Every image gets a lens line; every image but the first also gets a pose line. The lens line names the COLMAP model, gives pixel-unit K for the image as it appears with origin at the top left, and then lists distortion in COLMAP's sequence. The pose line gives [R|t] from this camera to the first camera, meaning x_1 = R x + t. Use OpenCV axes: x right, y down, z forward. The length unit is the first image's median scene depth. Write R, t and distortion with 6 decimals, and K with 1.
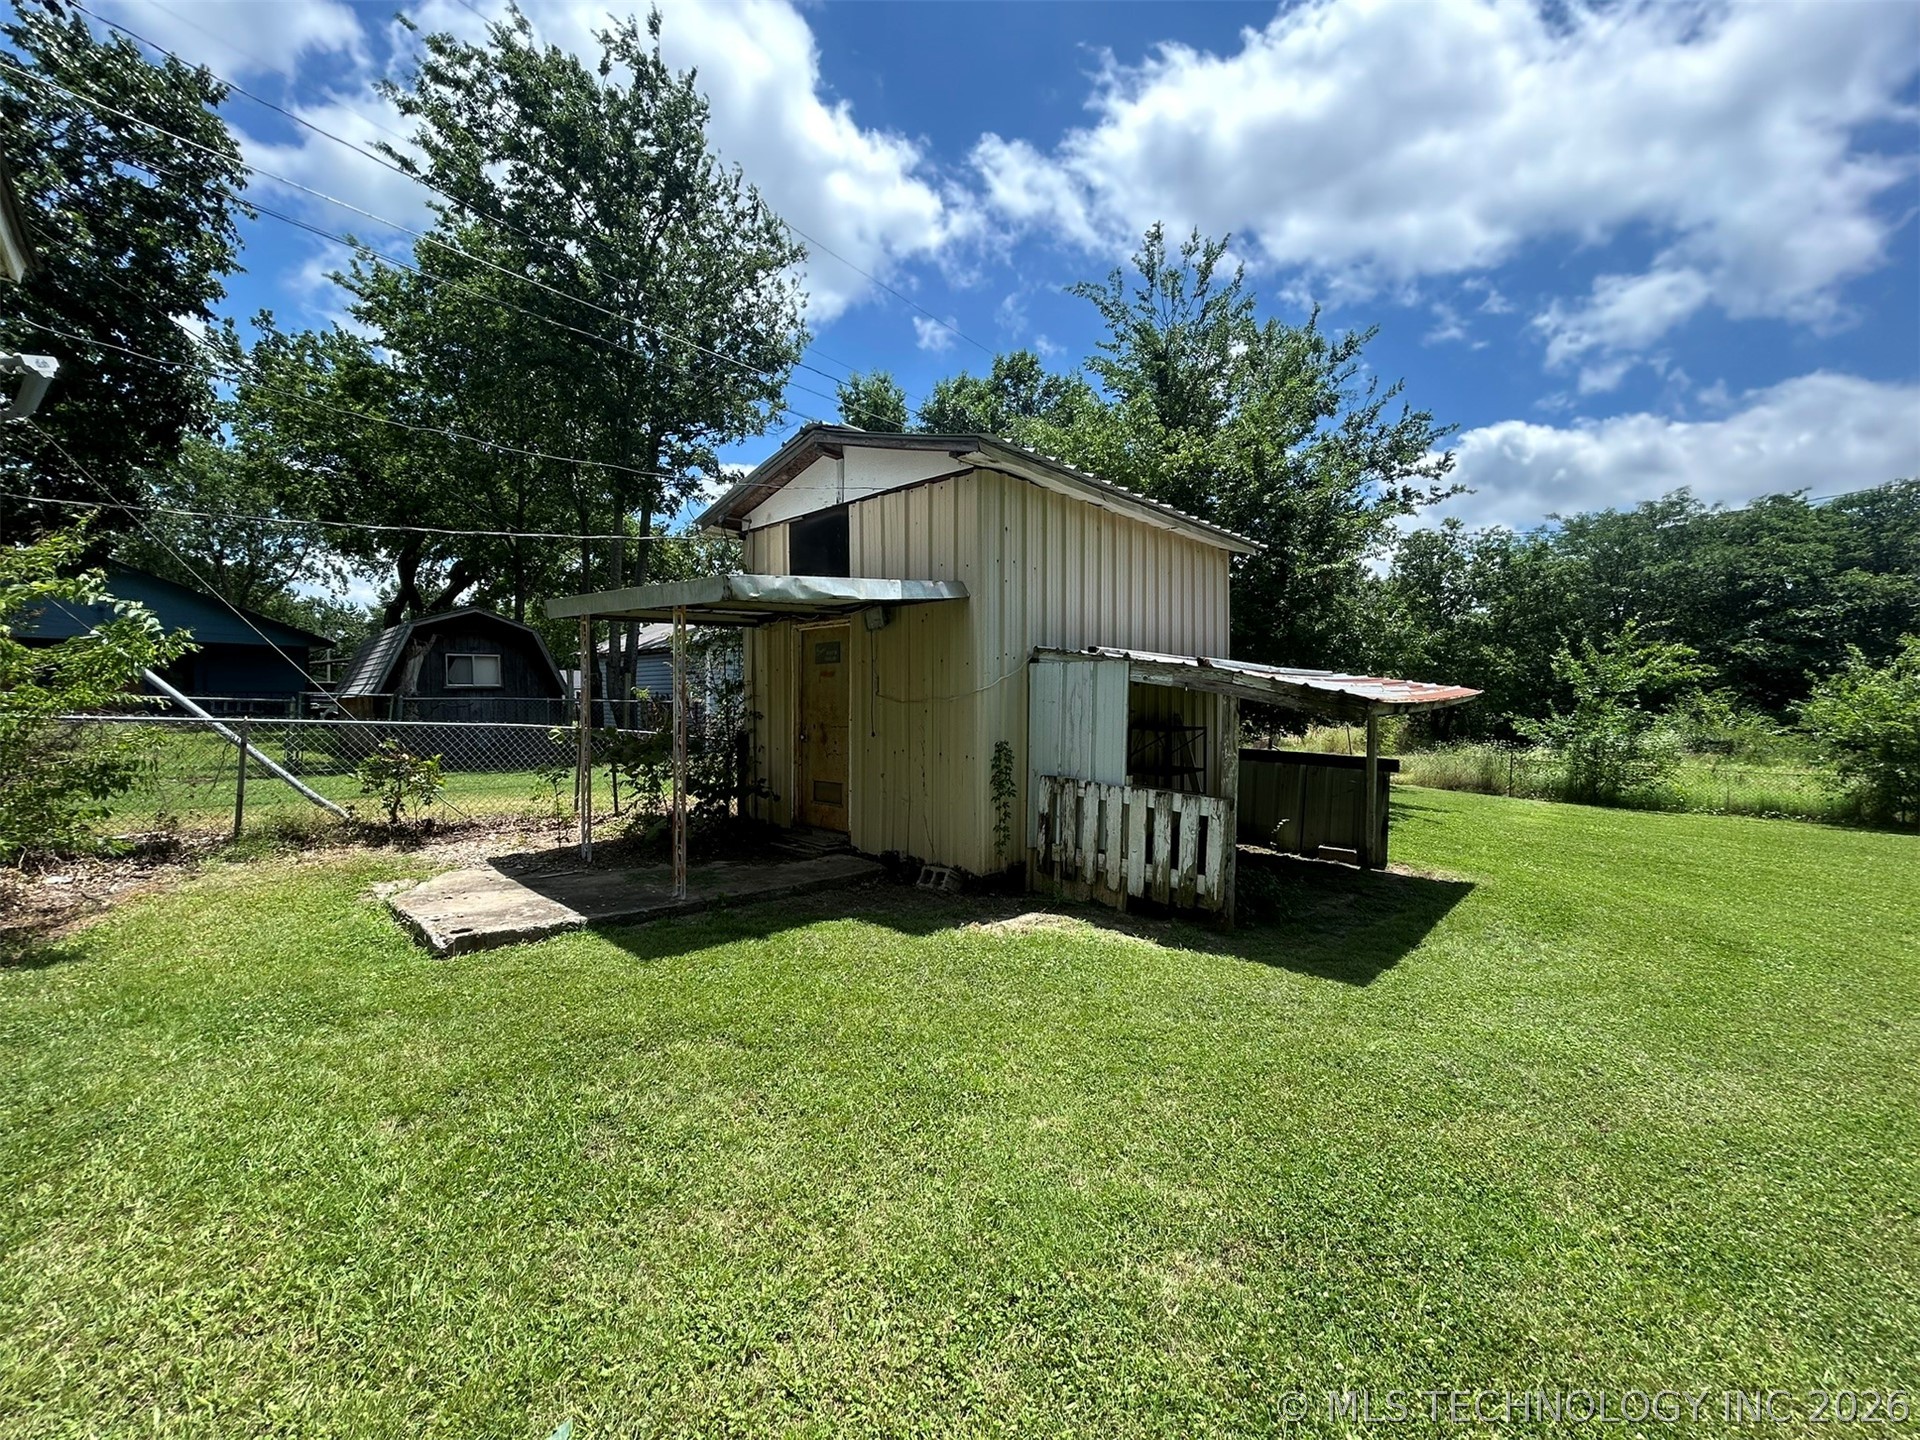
lens RADIAL K [[769.4, 0, 955.0], [0, 769.4, 712.6], [0, 0, 1]] dist [0.000575, 0.000314]
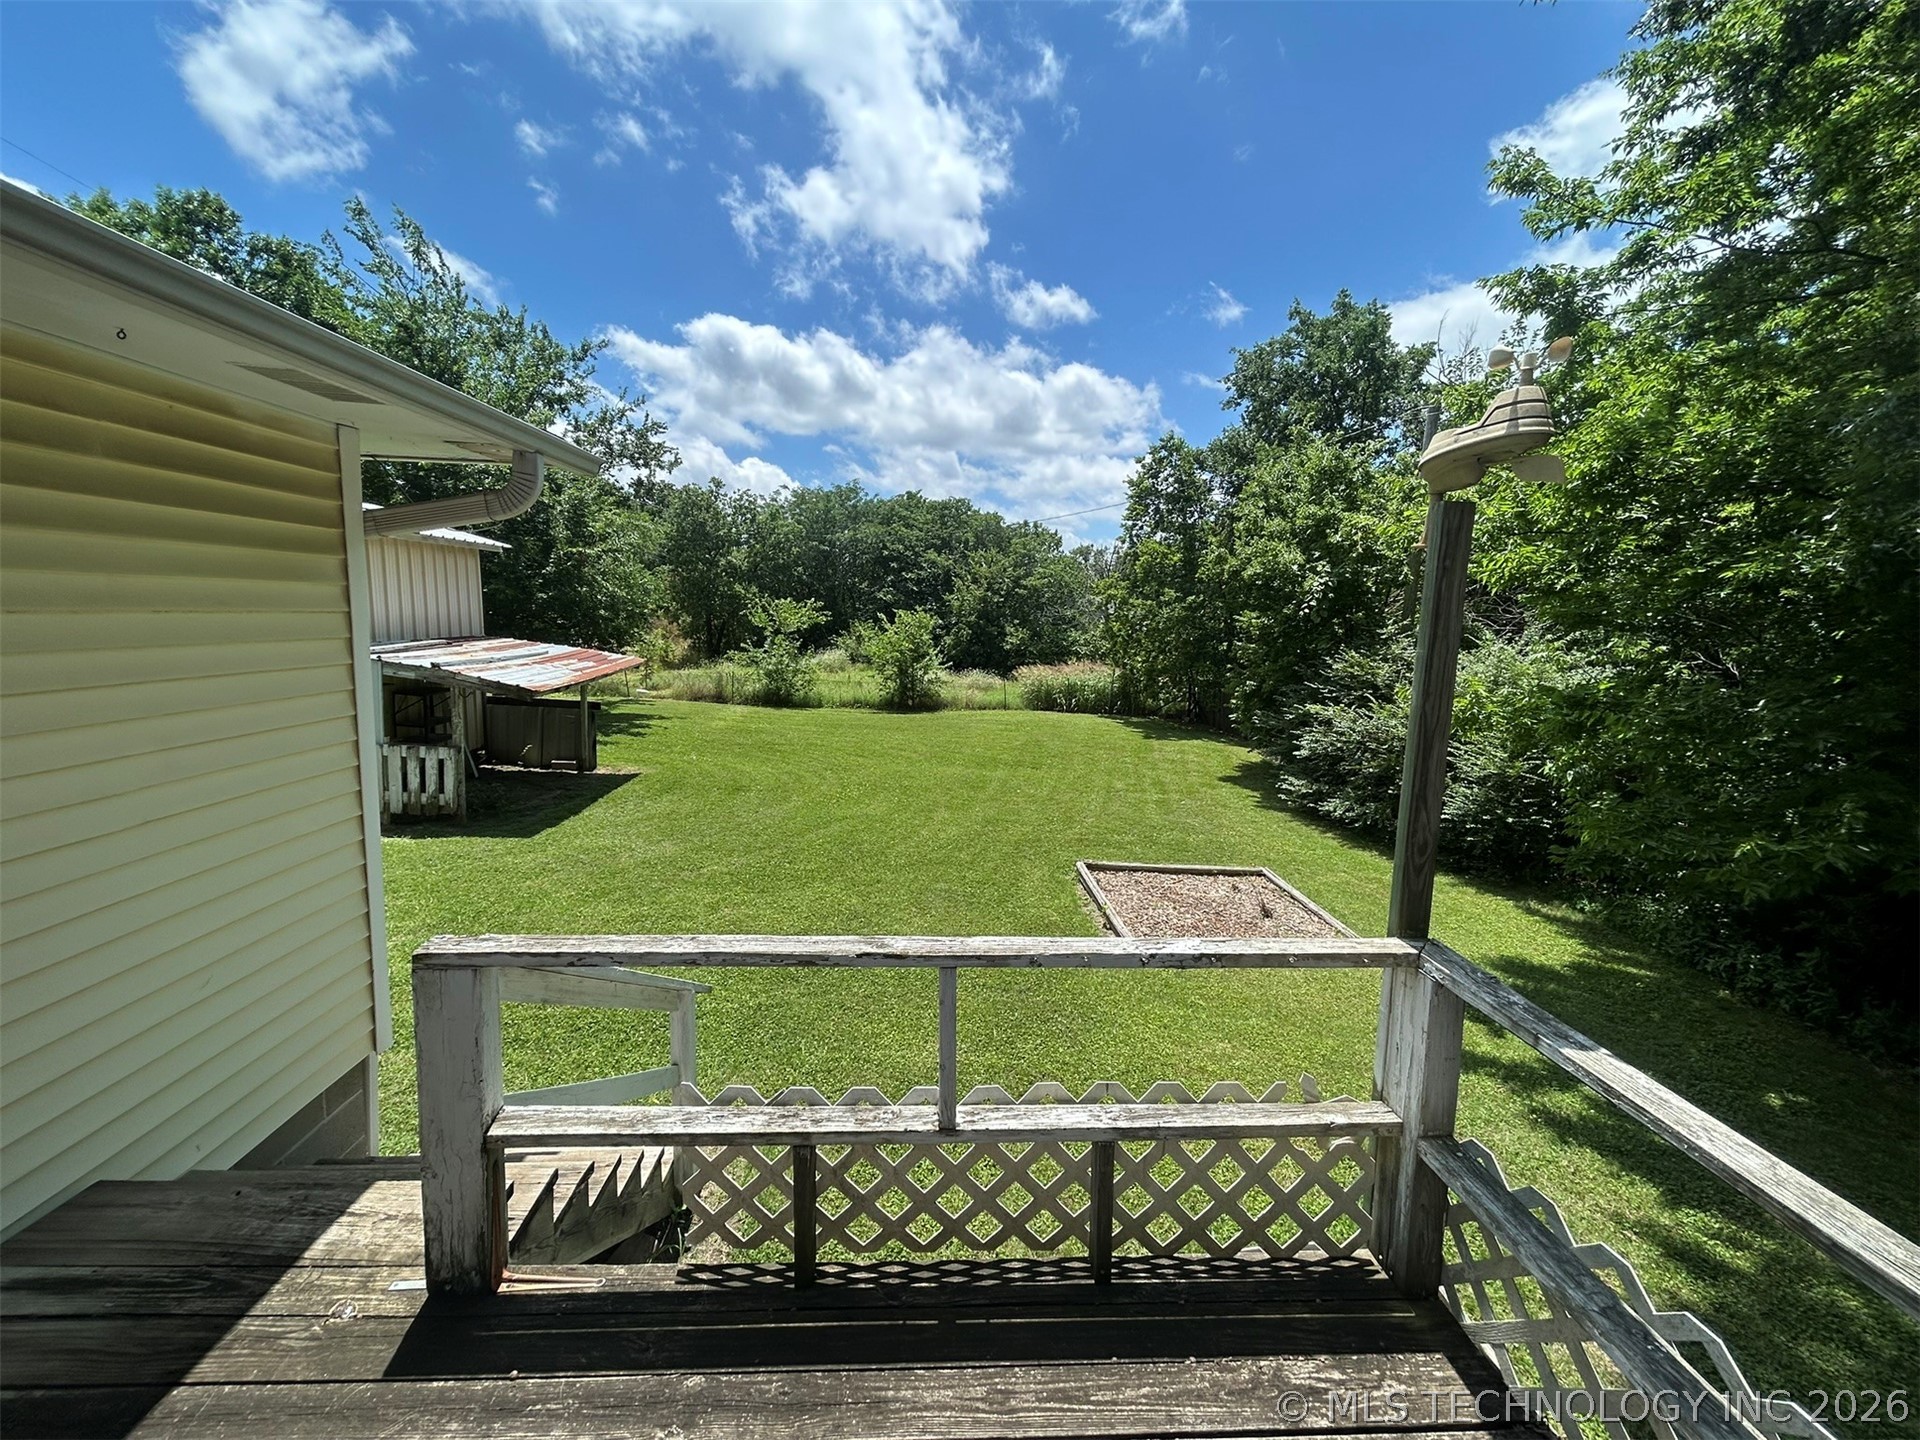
lens RADIAL K [[769.4, 0, 955.0], [0, 769.4, 712.6], [0, 0, 1]] dist [0.000575, 0.000314]
pose [[0.687638, -0.074218, 0.722250, -0.096873], [-0.021446, 0.992251, 0.122381, -0.177457], [-0.725737, -0.099643, 0.680718, -0.854042]]
